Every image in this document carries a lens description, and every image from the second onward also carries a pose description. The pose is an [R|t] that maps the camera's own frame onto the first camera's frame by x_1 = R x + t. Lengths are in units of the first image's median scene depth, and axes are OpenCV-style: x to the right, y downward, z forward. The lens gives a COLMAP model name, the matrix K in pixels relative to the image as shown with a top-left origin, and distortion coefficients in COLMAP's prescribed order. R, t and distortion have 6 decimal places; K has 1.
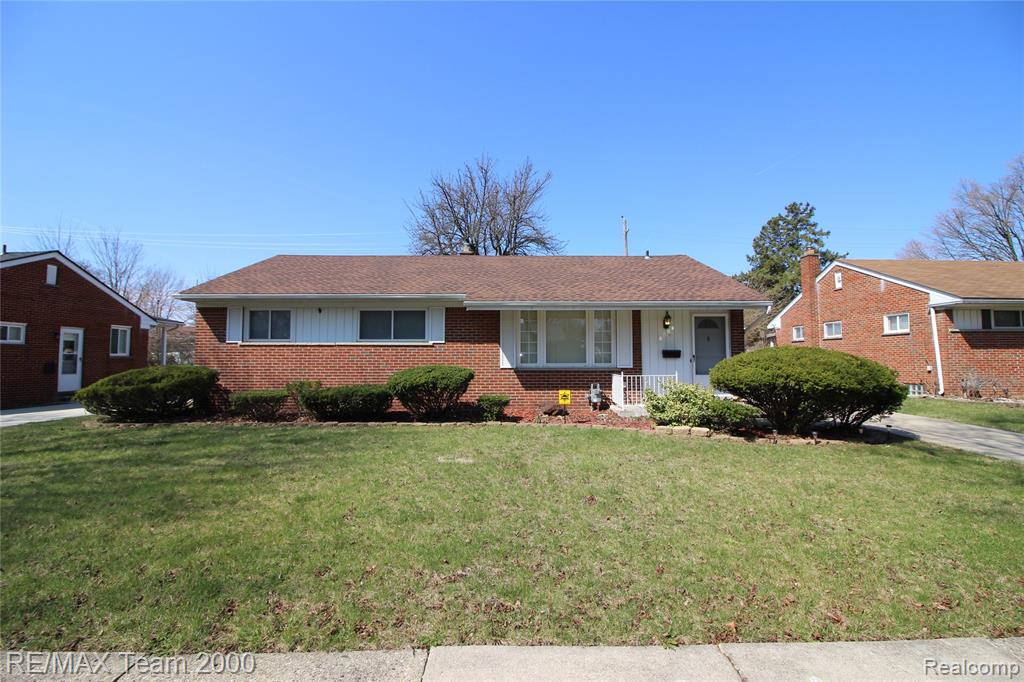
lens RADIAL K [[484.7, 0, 513.6], [0, 484.7, 339.7], [0, 0, 1]] dist [-0.010144, -0.000753]
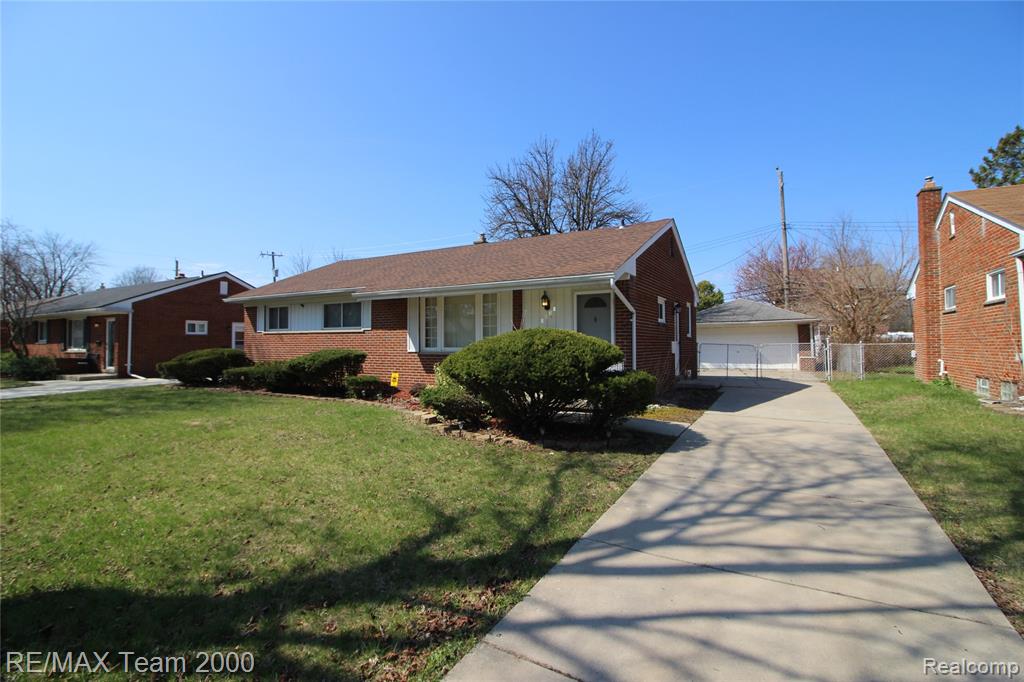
lens RADIAL K [[484.7, 0, 513.8], [0, 484.7, 341.6], [0, 0, 1]] dist [-0.010144, -0.000753]
pose [[0.866323, -0.004619, -0.499464, 0.712175], [0.023136, 0.999255, 0.030889, 0.007490], [0.498949, -0.038316, 0.865784, 0.177317]]
